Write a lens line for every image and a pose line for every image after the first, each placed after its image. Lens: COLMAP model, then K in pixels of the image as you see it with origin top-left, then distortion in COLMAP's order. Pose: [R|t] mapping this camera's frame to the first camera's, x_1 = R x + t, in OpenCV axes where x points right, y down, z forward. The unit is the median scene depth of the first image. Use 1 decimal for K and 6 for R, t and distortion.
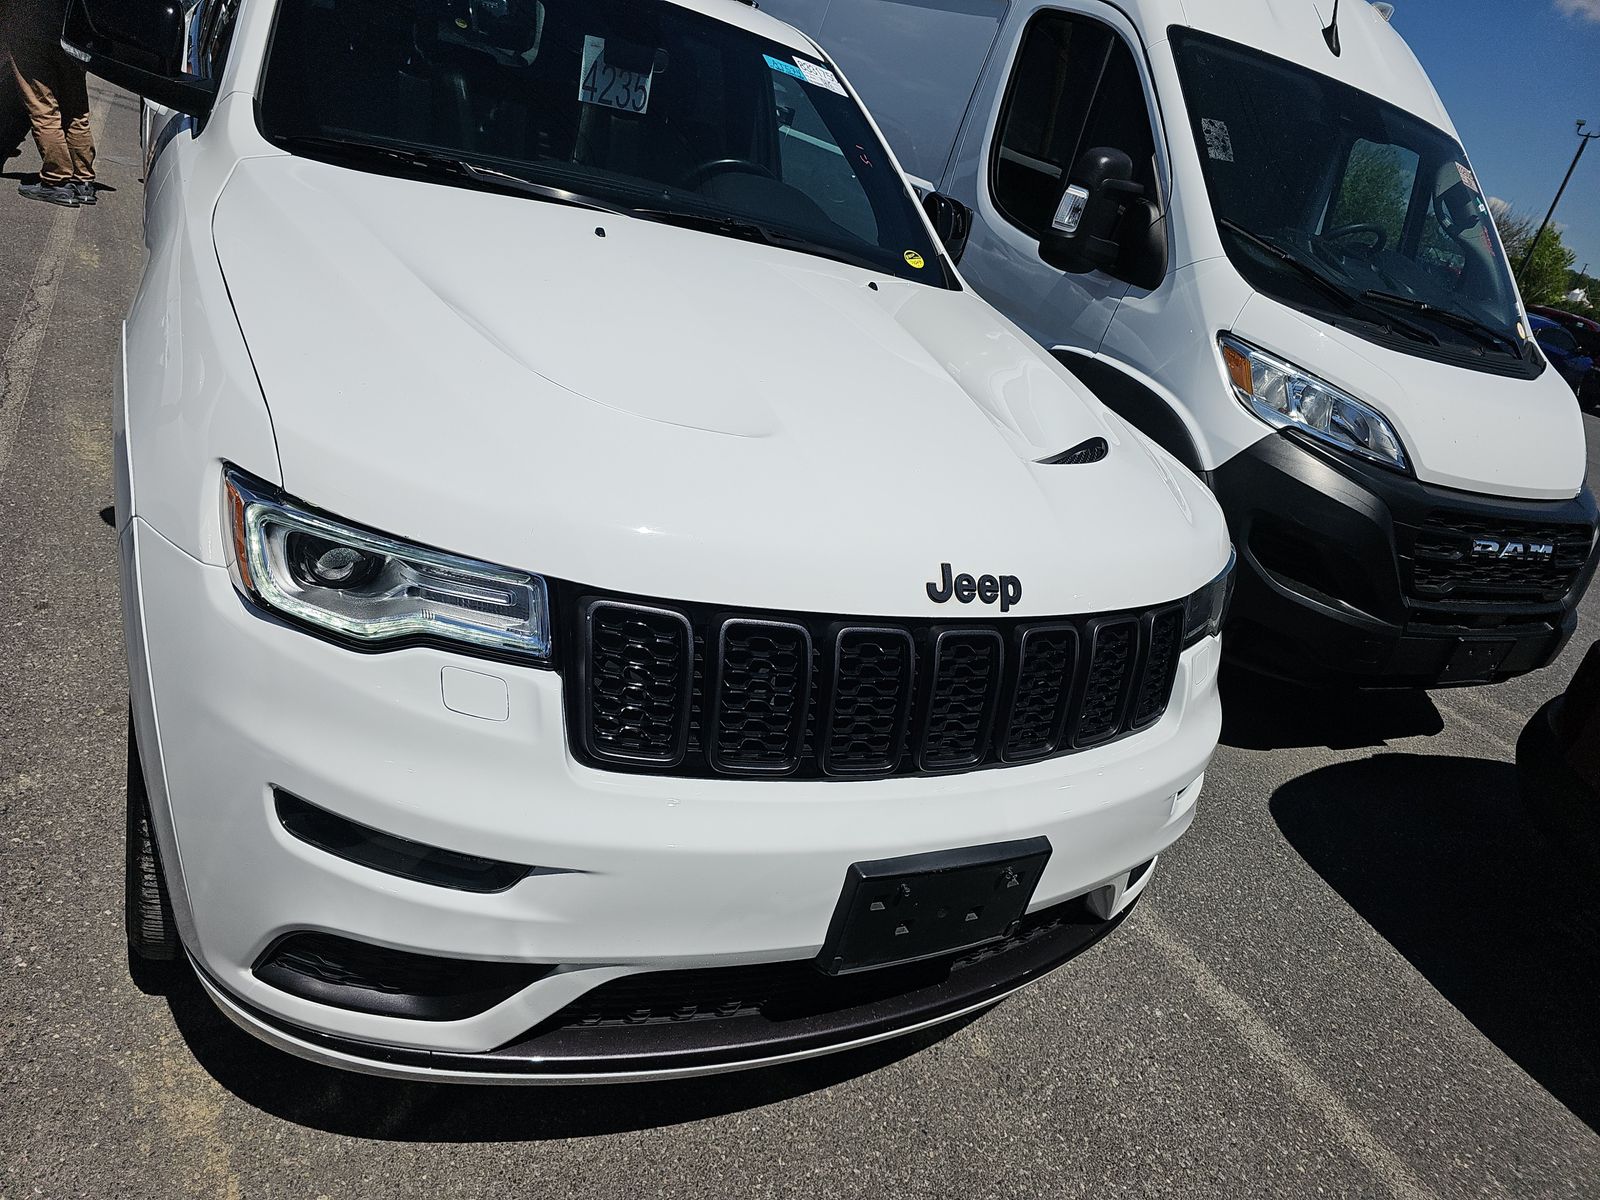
lens RADIAL K [[1089.8, 0, 848.3], [0, 1089.8, 613.1], [0, 0, 1]] dist [0.028420, -0.042171]
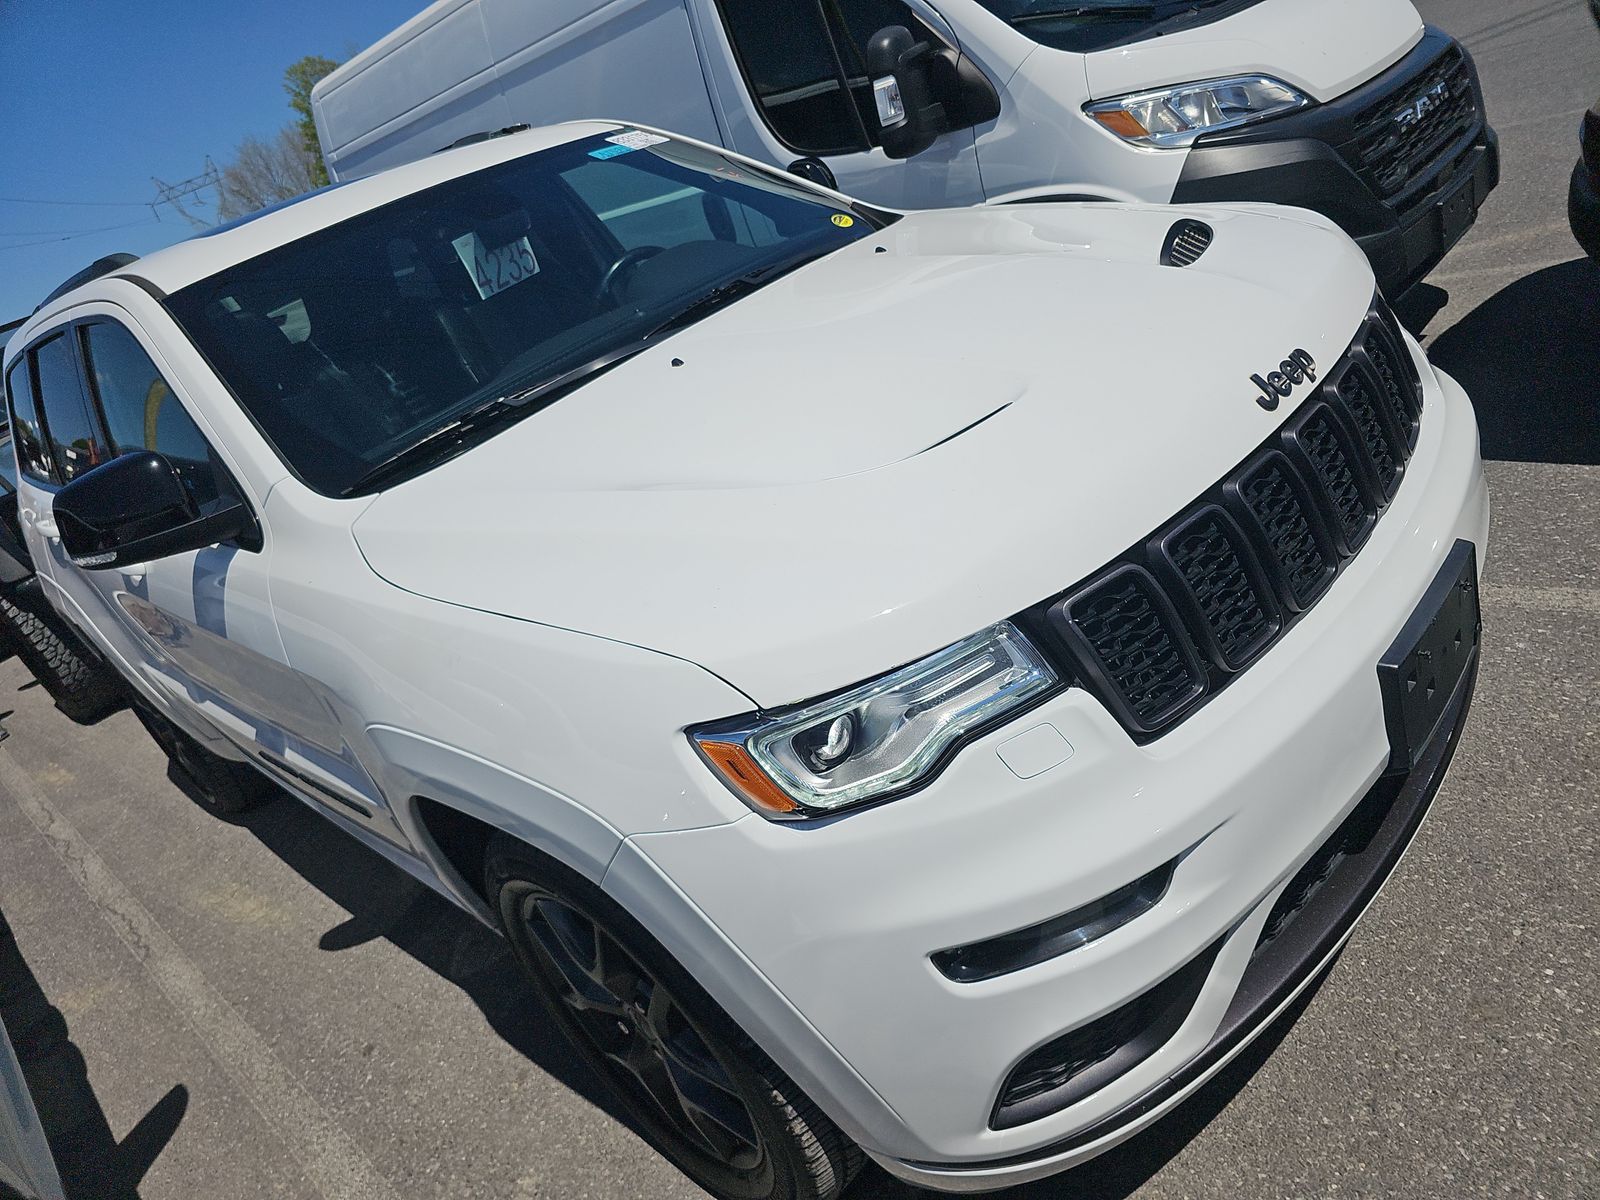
lens RADIAL K [[1089.8, 0, 829.7], [0, 1089.8, 592.3], [0, 0, 1]] dist [0.028420, -0.042171]
pose [[0.779983, -0.623819, 0.049768, -0.214698], [0.623951, 0.781324, 0.014745, -0.081584], [-0.048083, 0.019552, 0.998652, 0.007488]]
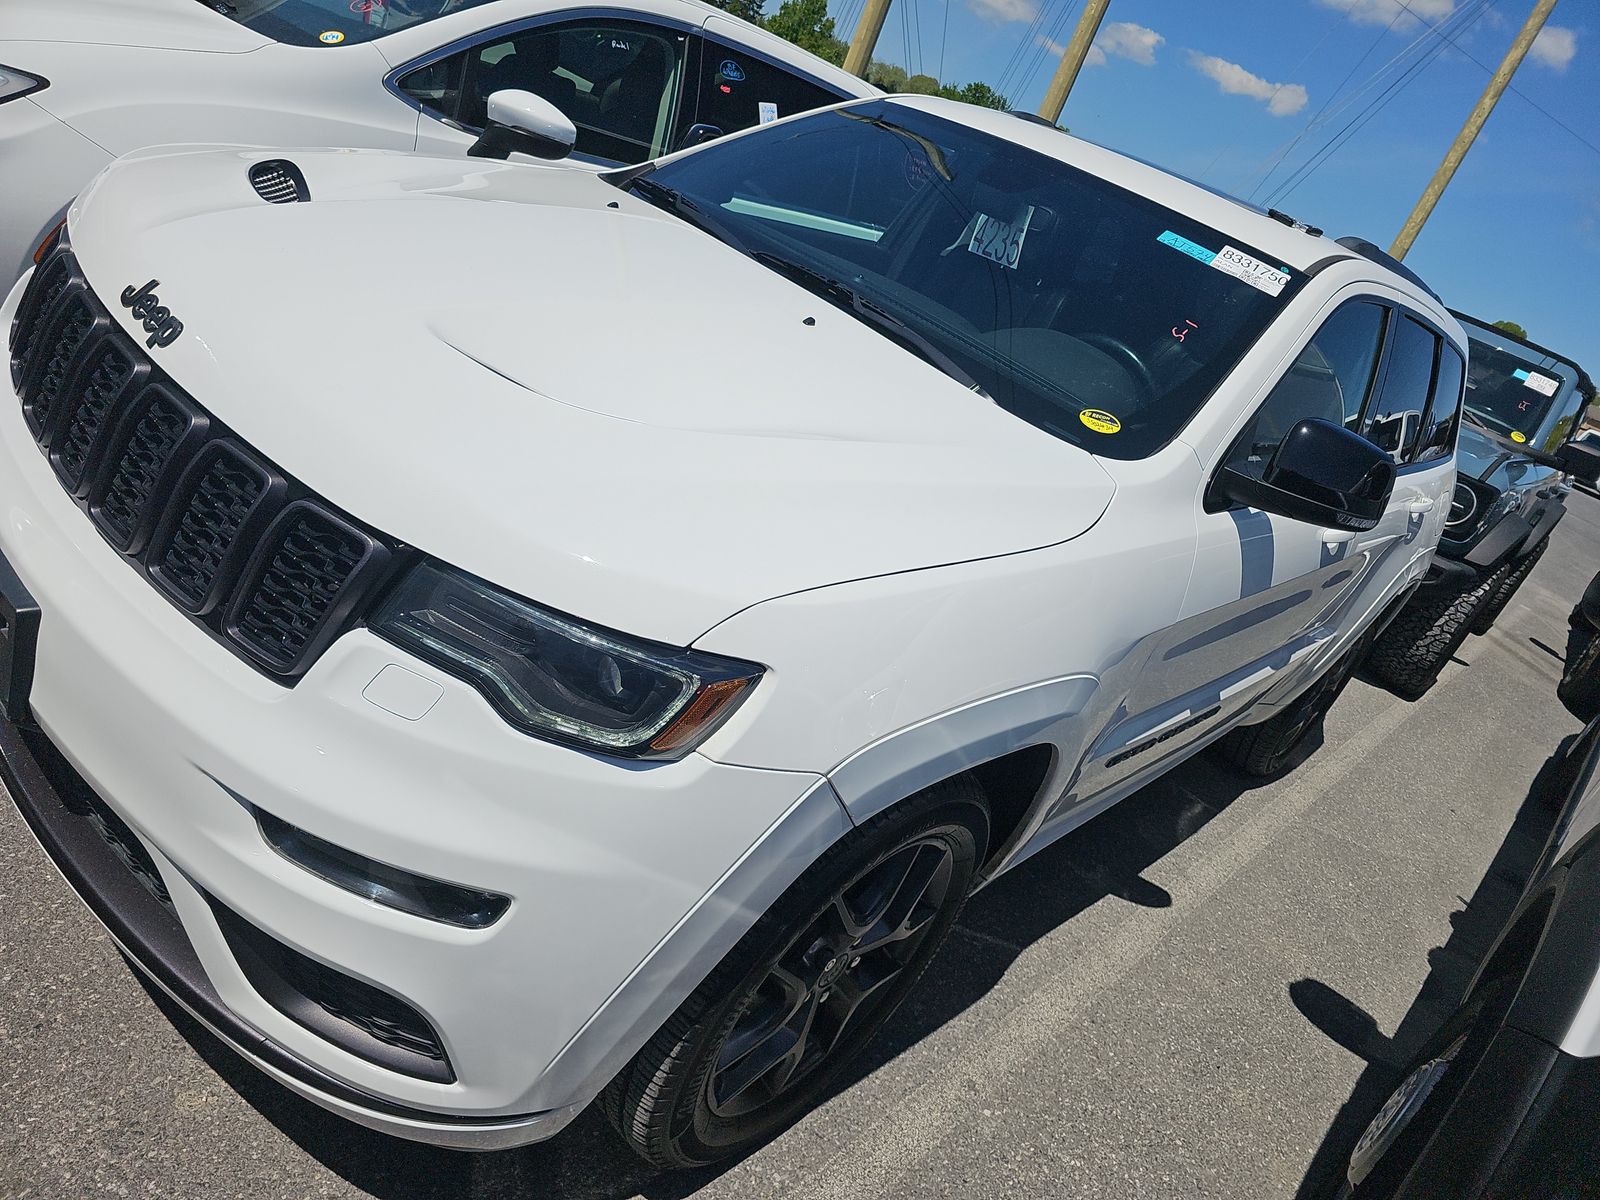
lens RADIAL K [[1089.8, 0, 806.0], [0, 1089.8, 603.9], [0, 0, 1]] dist [0.028420, -0.042171]
pose [[0.373082, 0.270250, -0.887567, 0.685715], [-0.629427, 0.776550, -0.028128, -0.087259], [0.681639, 0.569153, 0.459819, 0.610219]]
